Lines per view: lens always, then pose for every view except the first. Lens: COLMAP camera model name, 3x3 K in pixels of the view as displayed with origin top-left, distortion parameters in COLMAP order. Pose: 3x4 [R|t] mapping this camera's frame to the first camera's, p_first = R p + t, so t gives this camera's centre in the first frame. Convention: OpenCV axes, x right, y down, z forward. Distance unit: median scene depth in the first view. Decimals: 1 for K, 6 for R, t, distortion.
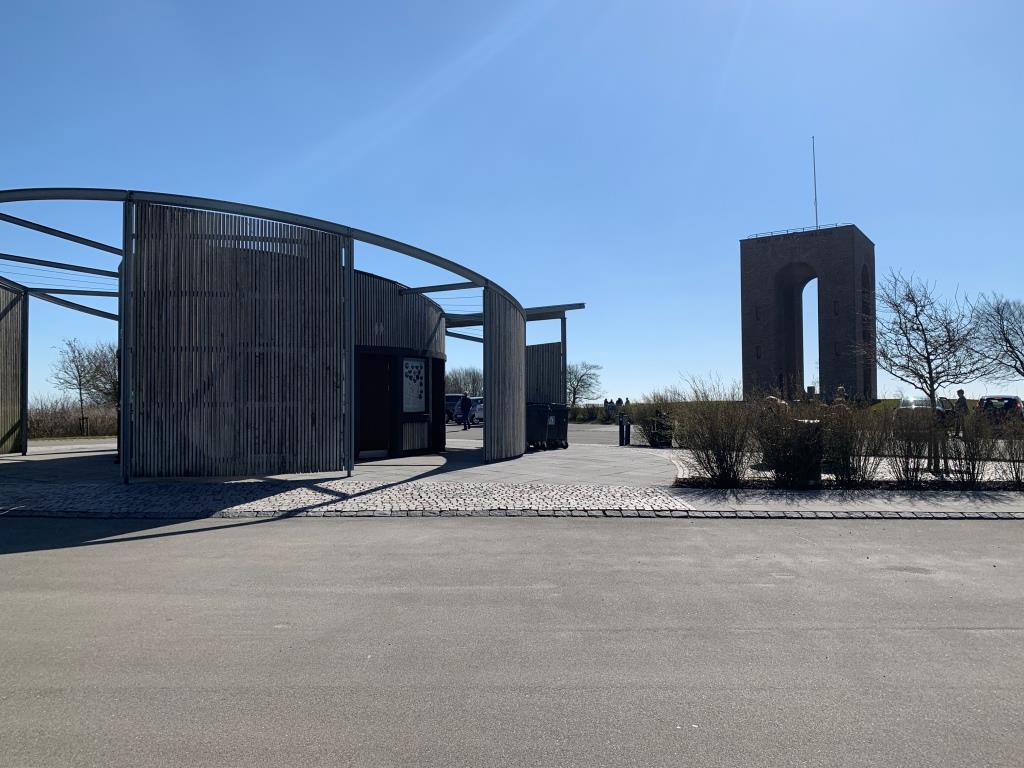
lens RADIAL K [[776.2, 0, 512.2], [0, 776.2, 383.6], [0, 0, 1]] dist [0.001761, -0.005752]
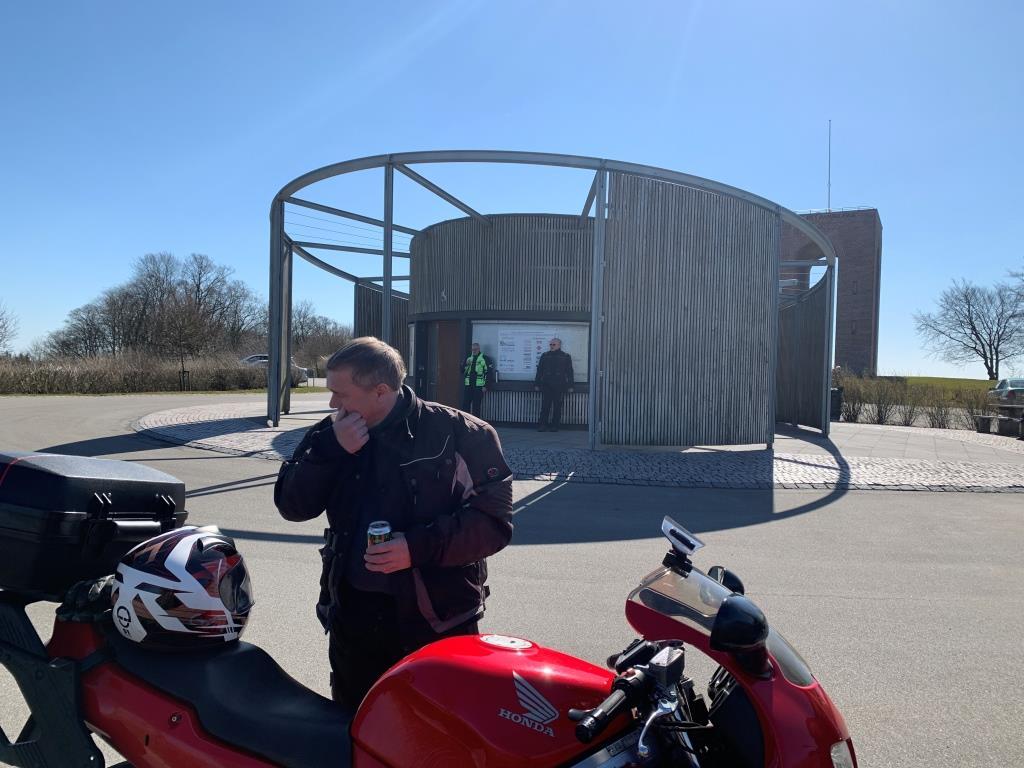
lens RADIAL K [[776.2, 0, 519.5], [0, 776.2, 378.3], [0, 0, 1]] dist [0.001761, -0.005752]
pose [[0.993170, 0.032462, 0.112074, -0.689710], [-0.037147, 0.998510, 0.039969, -0.002782], [-0.110609, -0.043859, 0.992896, 0.007366]]
